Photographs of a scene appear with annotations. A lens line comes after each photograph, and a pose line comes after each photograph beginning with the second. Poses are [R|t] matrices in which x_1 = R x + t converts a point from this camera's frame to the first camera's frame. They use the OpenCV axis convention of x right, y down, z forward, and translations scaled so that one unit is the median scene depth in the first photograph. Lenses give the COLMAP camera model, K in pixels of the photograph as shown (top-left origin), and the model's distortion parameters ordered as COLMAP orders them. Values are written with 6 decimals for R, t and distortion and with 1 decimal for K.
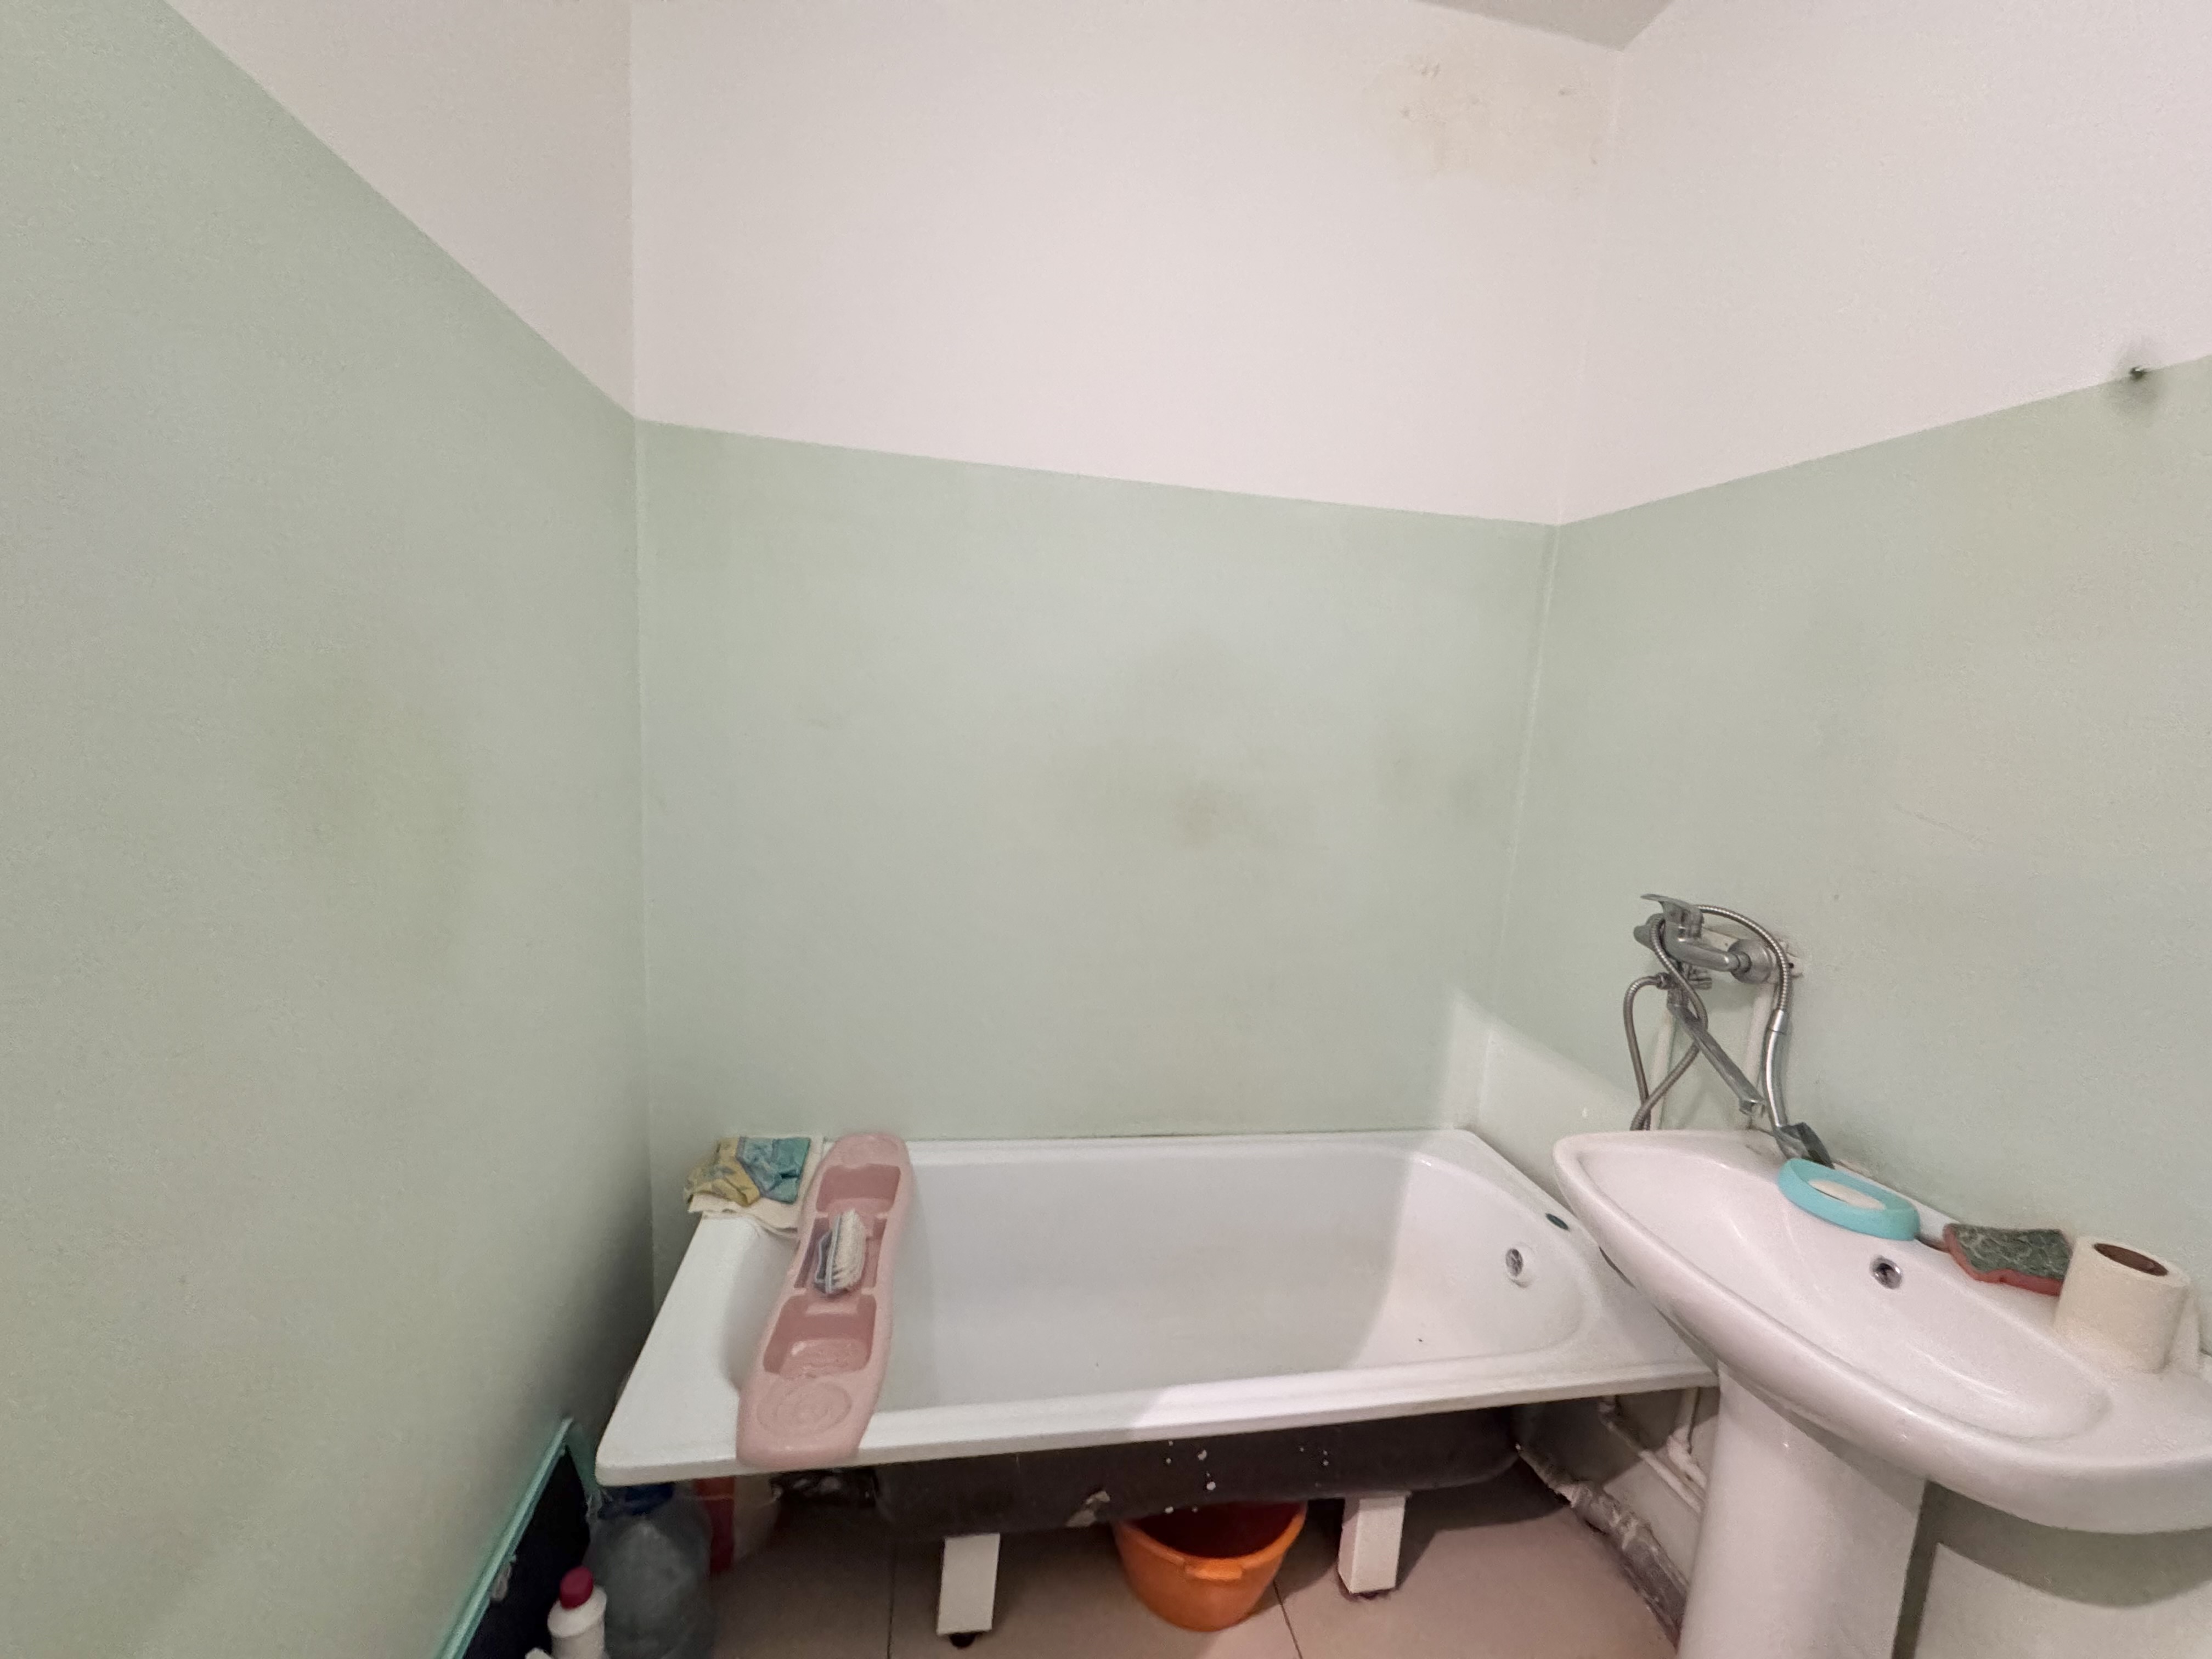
lens RADIAL K [[889.1, 0, 1100.5], [0, 889.1, 831.7], [0, 0, 1]] dist [0.000858, -0.000219]
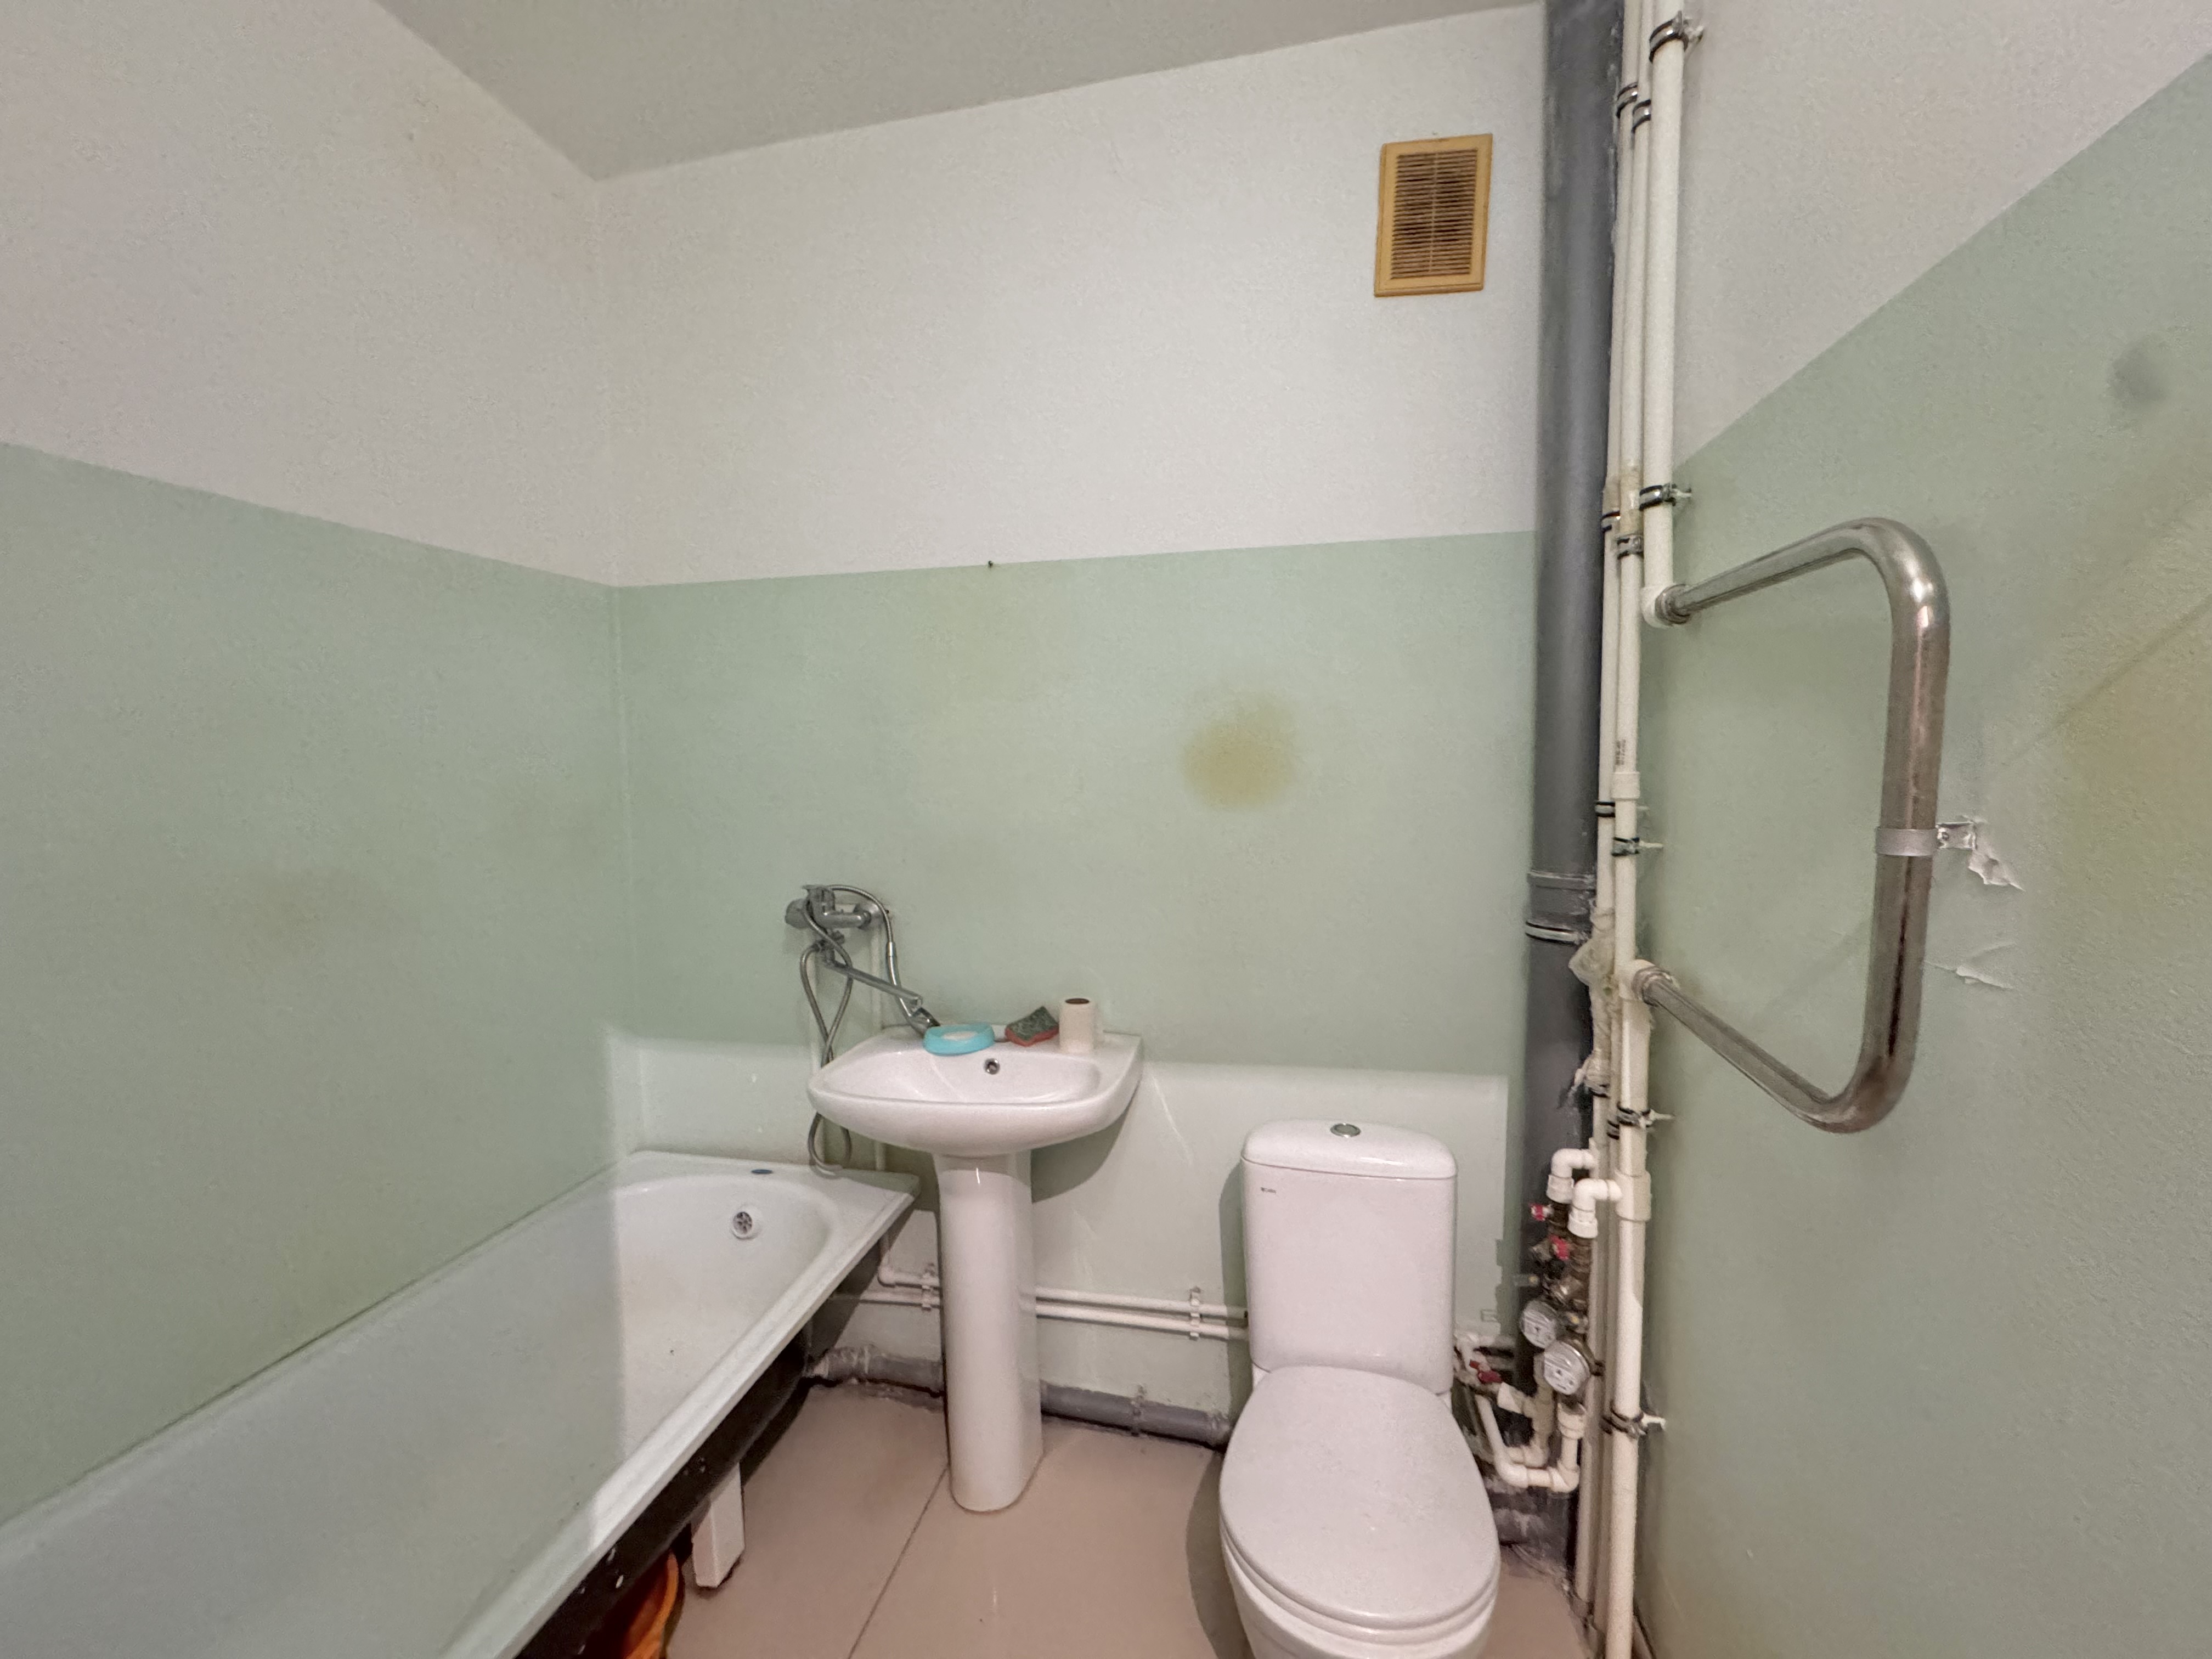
lens RADIAL K [[889.1, 0, 1109.4], [0, 889.1, 831.1], [0, 0, 1]] dist [0.000858, -0.000219]
pose [[0.383883, -0.145902, 0.911782, -0.412873], [0.170518, 0.981656, 0.085291, -0.045273], [-0.907501, 0.122733, 0.401720, 0.039122]]
